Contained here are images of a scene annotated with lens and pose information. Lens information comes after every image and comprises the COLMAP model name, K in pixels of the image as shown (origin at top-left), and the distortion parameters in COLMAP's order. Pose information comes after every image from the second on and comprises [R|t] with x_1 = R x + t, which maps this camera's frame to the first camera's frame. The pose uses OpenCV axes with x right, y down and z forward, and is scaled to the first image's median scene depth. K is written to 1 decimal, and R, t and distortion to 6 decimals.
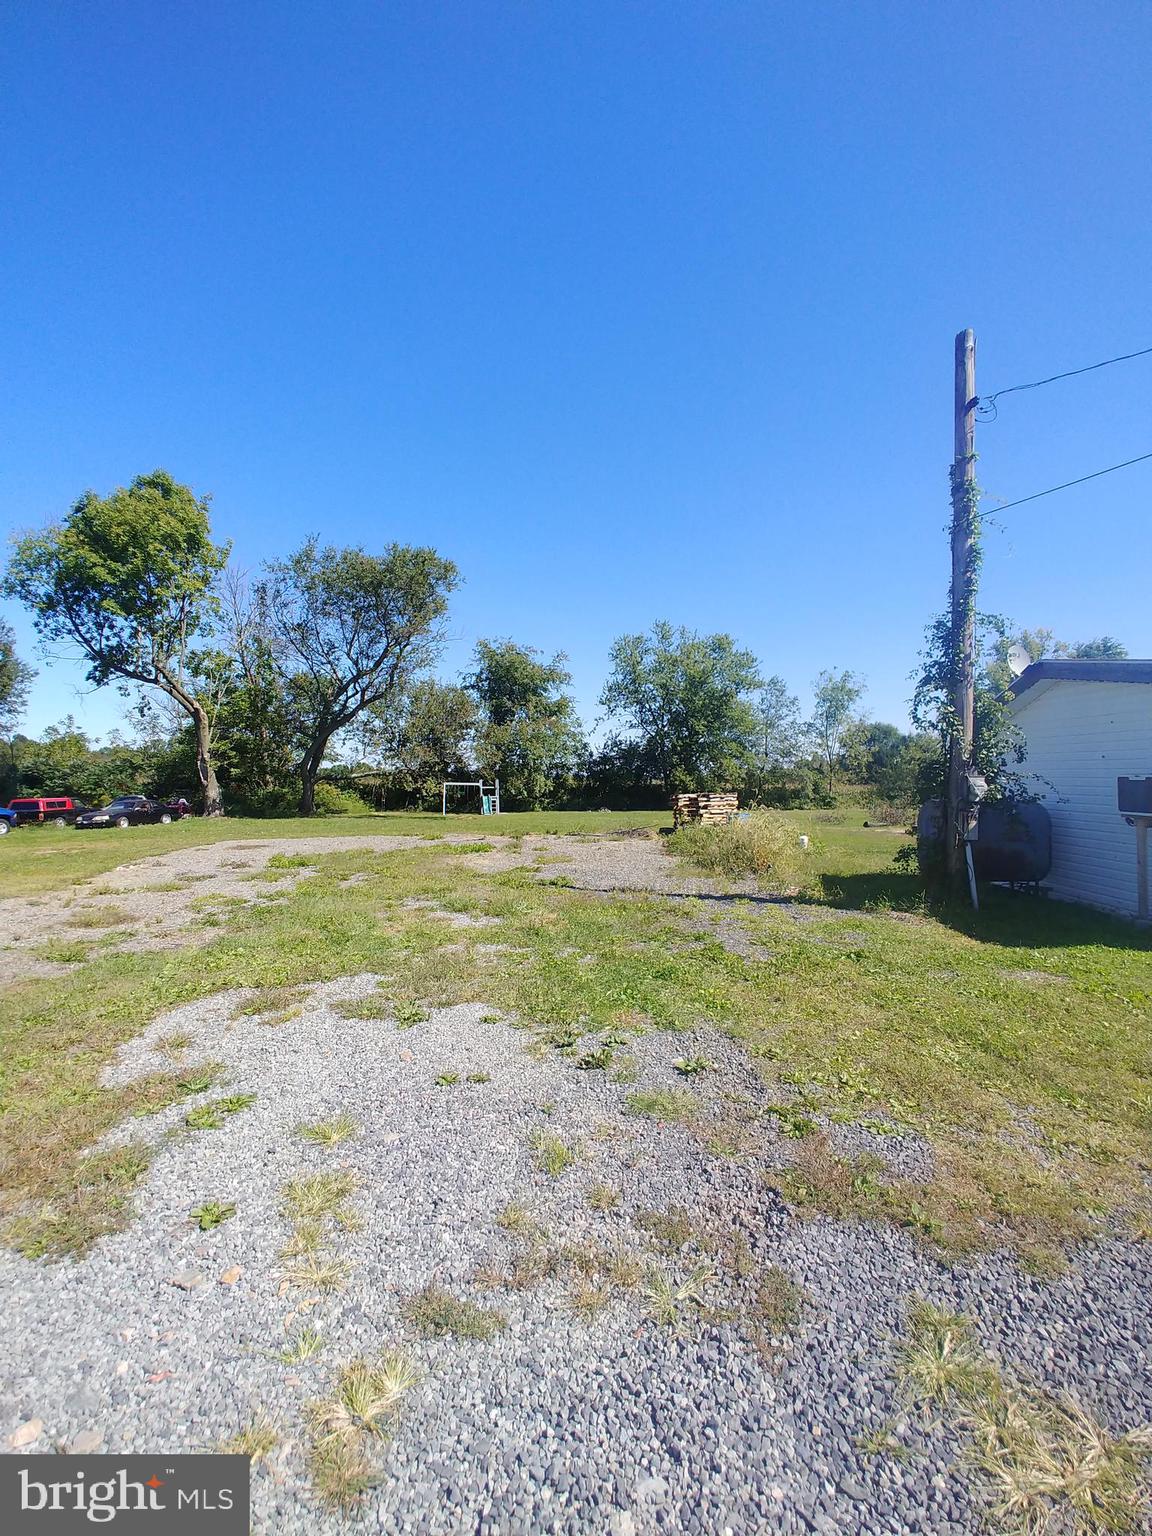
lens RADIAL K [[689.6, 0, 579.0], [0, 689.6, 775.7], [0, 0, 1]] dist [0.000494, 0.000924]
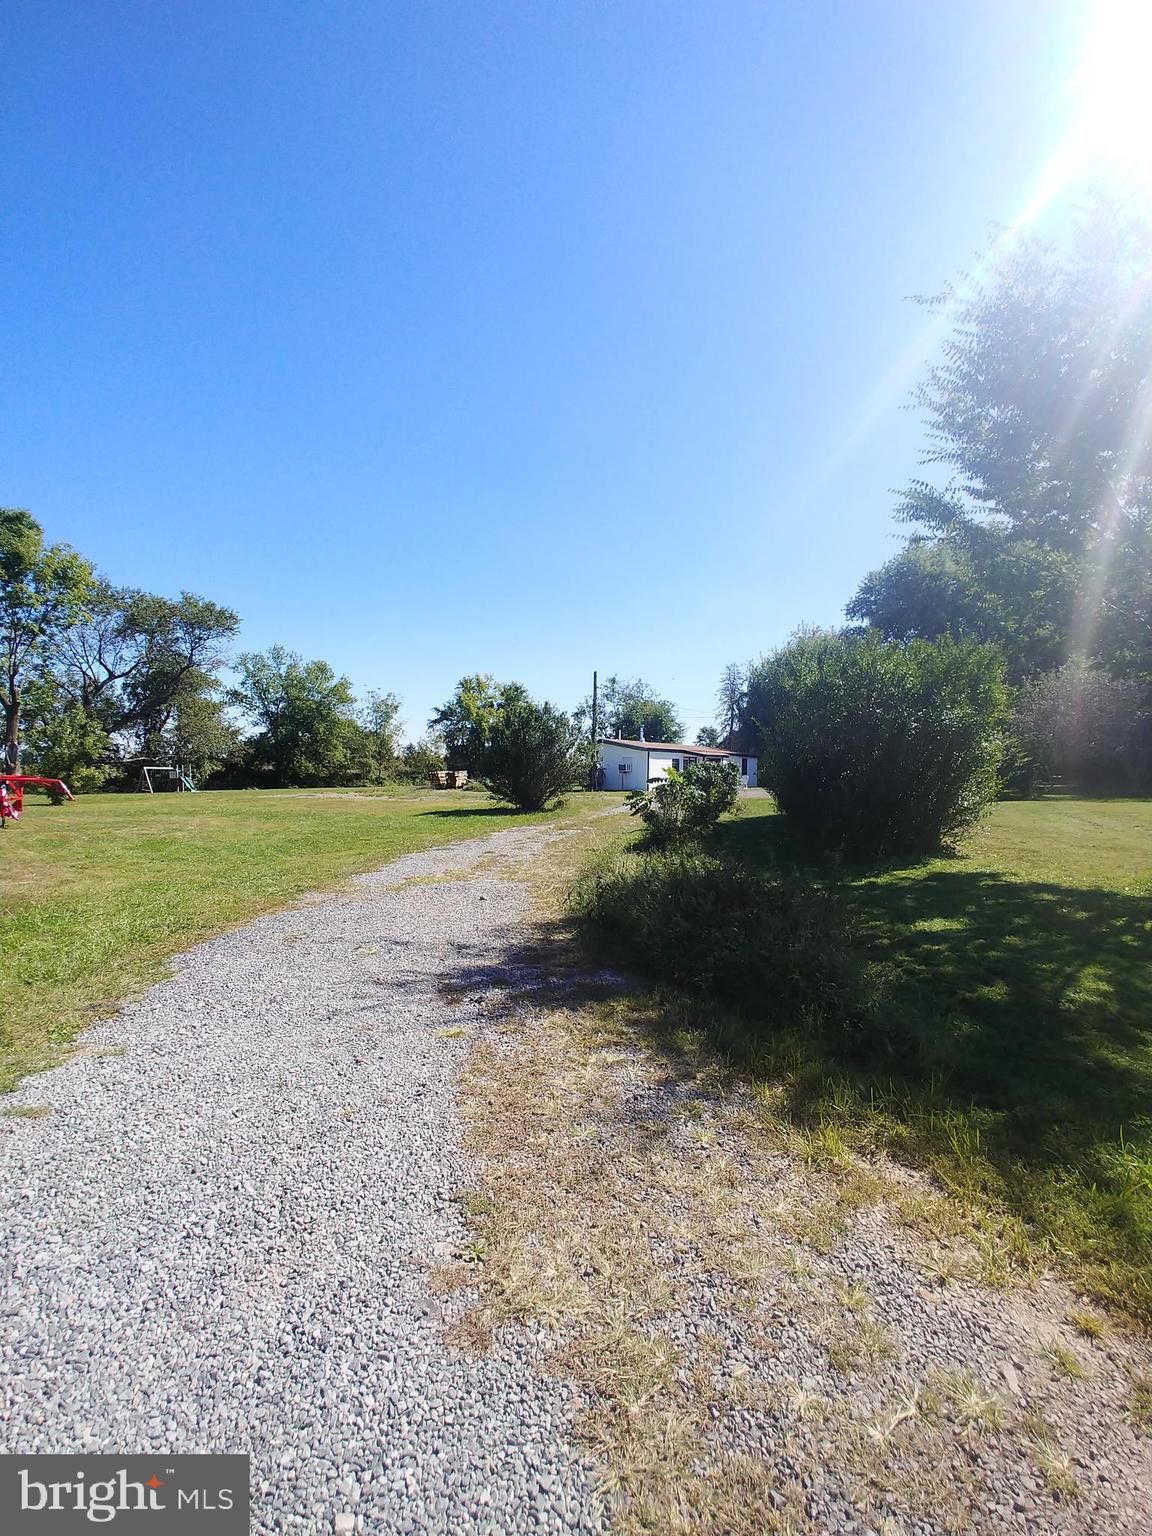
lens RADIAL K [[689.6, 0, 579.0], [0, 689.6, 775.7], [0, 0, 1]] dist [0.000494, 0.000924]
pose [[0.660564, -0.008649, 0.750720, -0.510389], [-0.006033, 0.999840, 0.016827, -0.001480], [-0.750746, -0.015645, 0.660406, -0.320434]]
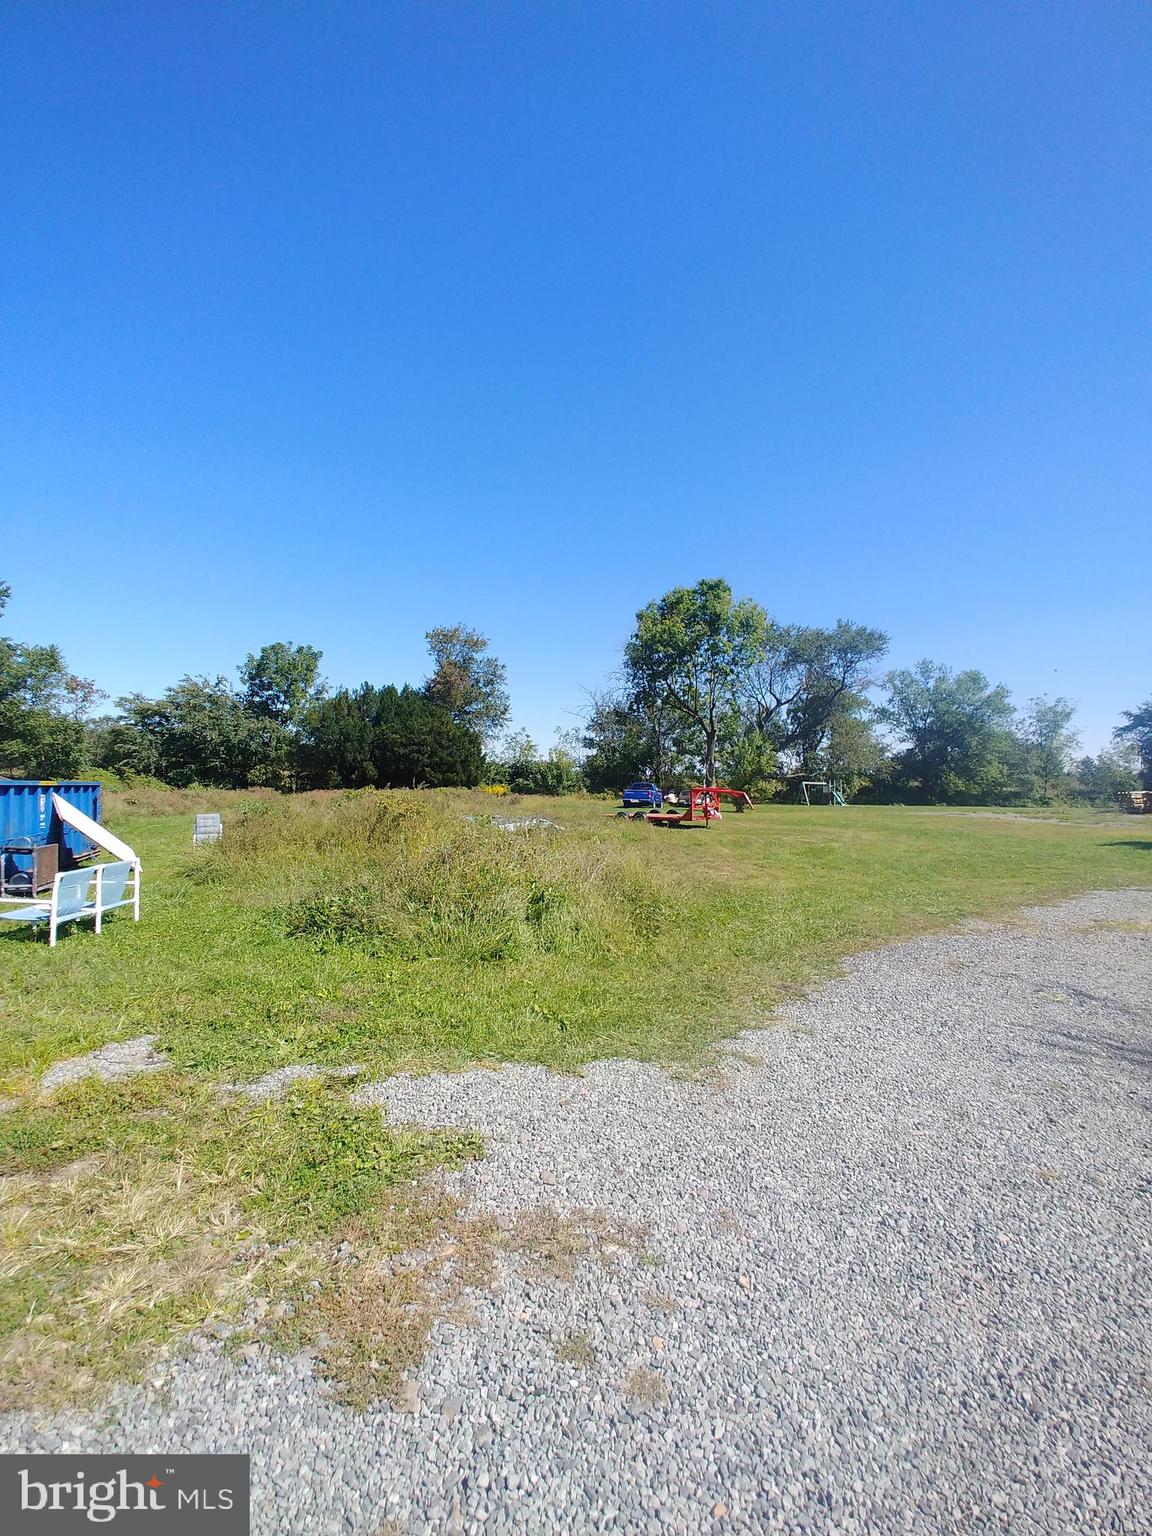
lens RADIAL K [[689.6, 0, 579.0], [0, 689.6, 775.7], [0, 0, 1]] dist [0.000494, 0.000924]
pose [[0.999608, 0.012638, -0.025002, -0.513699], [-0.012582, 0.999918, 0.002397, -0.001798], [0.025031, -0.002082, 0.999685, -0.320905]]
